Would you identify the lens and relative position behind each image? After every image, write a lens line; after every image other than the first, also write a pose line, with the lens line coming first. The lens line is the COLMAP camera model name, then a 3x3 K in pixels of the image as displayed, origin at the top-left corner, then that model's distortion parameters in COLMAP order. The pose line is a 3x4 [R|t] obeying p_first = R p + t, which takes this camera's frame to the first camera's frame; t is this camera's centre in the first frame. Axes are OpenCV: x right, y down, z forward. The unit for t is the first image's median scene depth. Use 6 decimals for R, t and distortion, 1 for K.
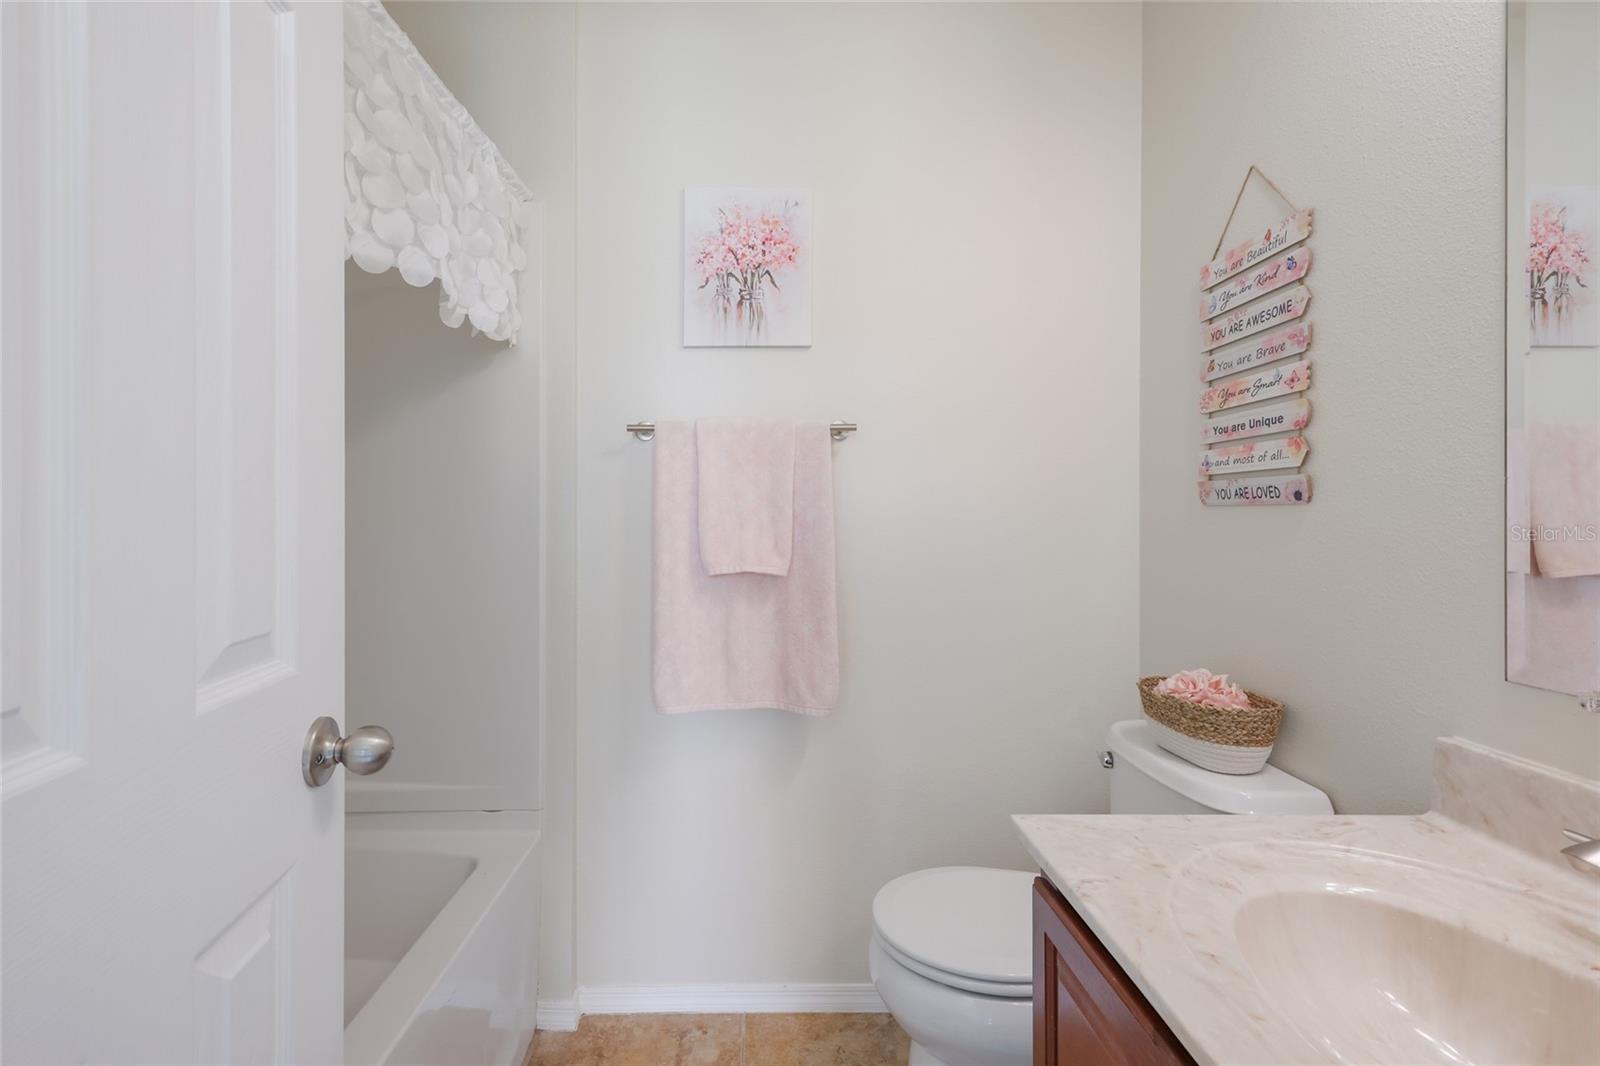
lens RADIAL K [[691.9, 0, 789.0], [0, 691.9, 516.1], [0, 0, 1]] dist [0.003489, 0.000155]
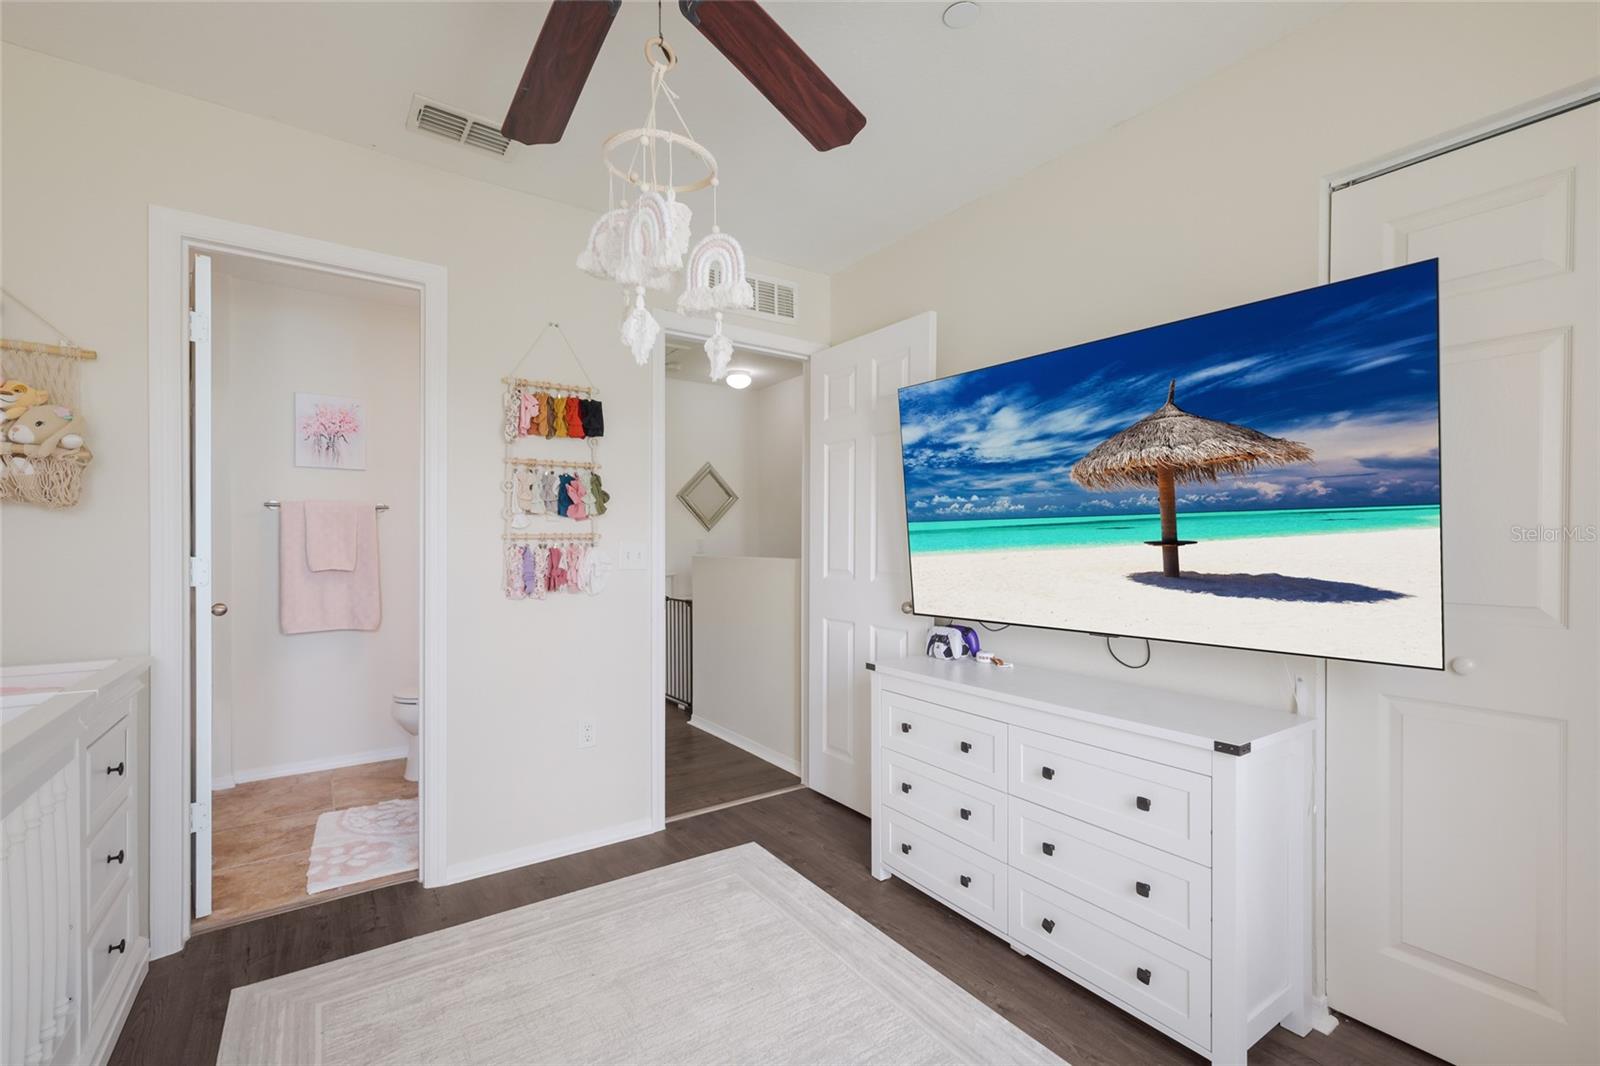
lens RADIAL K [[691.9, 0, 807.5], [0, 691.9, 549.7], [0, 0, 1]] dist [0.003489, 0.000155]
pose [[0.837675, -0.003772, 0.546156, 0.003849], [-0.002105, 0.999946, 0.010134, -0.014128], [-0.546165, -0.009638, 0.837622, -2.063648]]
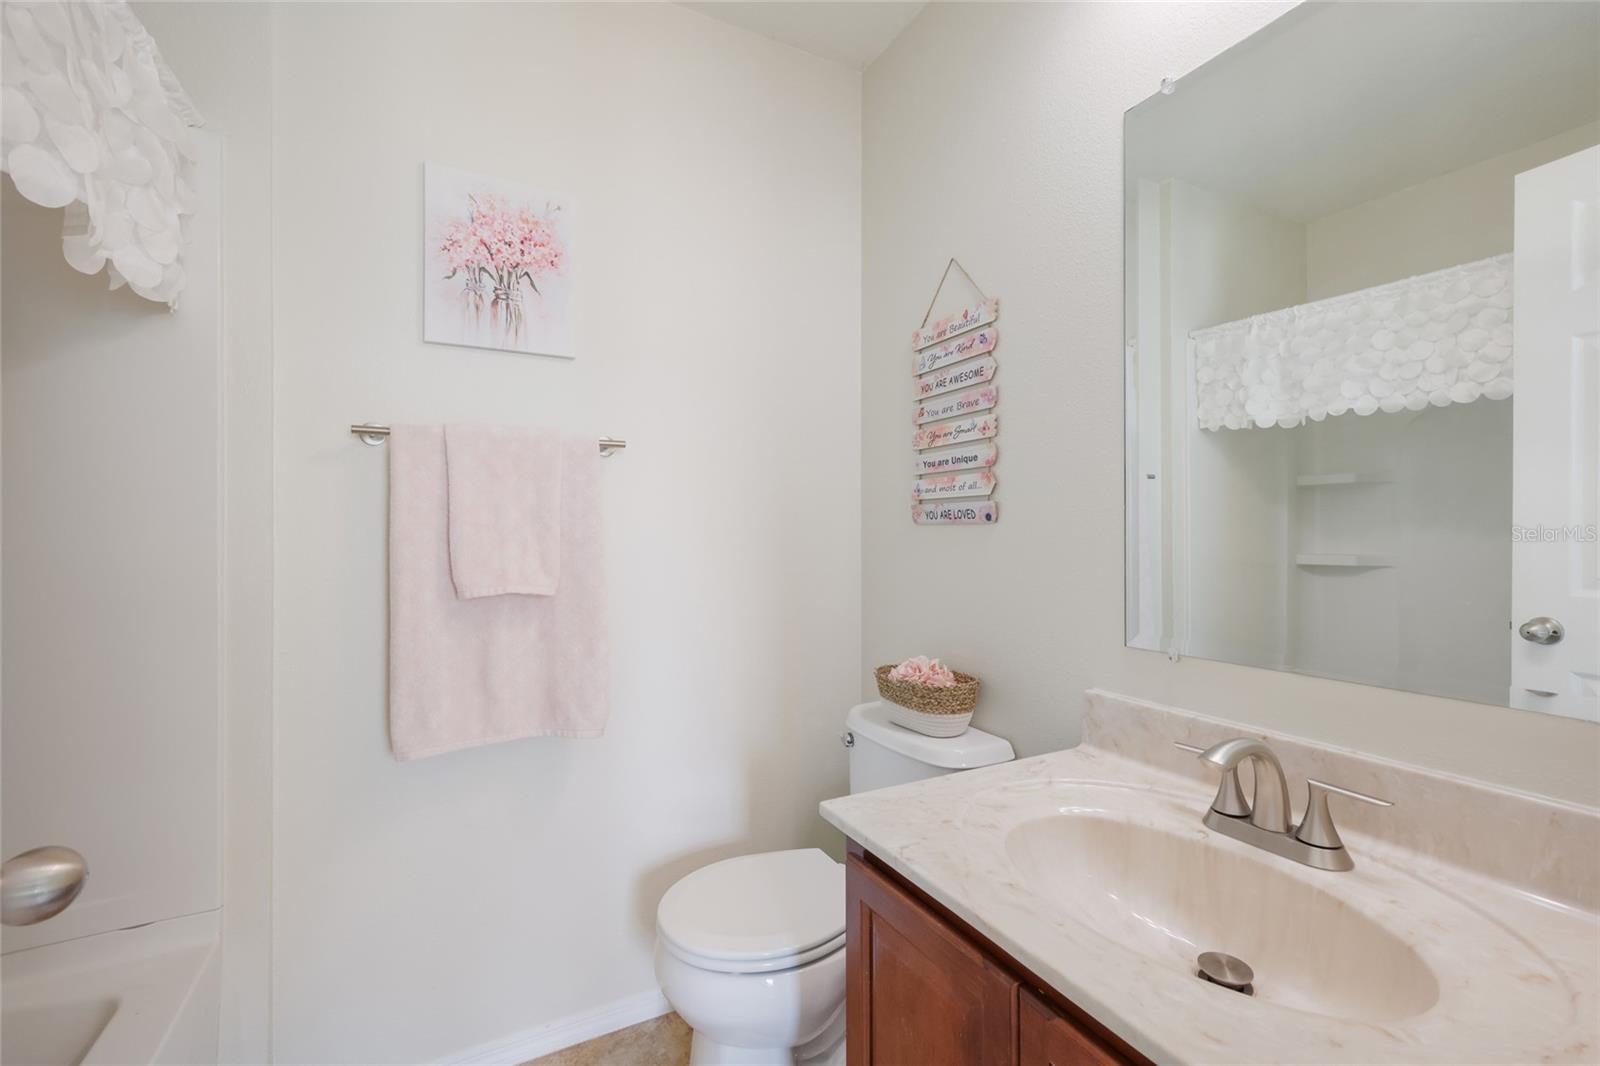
lens RADIAL K [[649.6, 0, 790.4], [0, 649.6, 531.7], [0, 0, 1]] dist [0.004063, 0.000349]
pose [[0.895595, -0.000444, 0.444870, -0.127145], [0.000609, 1.000000, -0.000228, -0.001524], [-0.444869, 0.000476, 0.895595, 0.059271]]
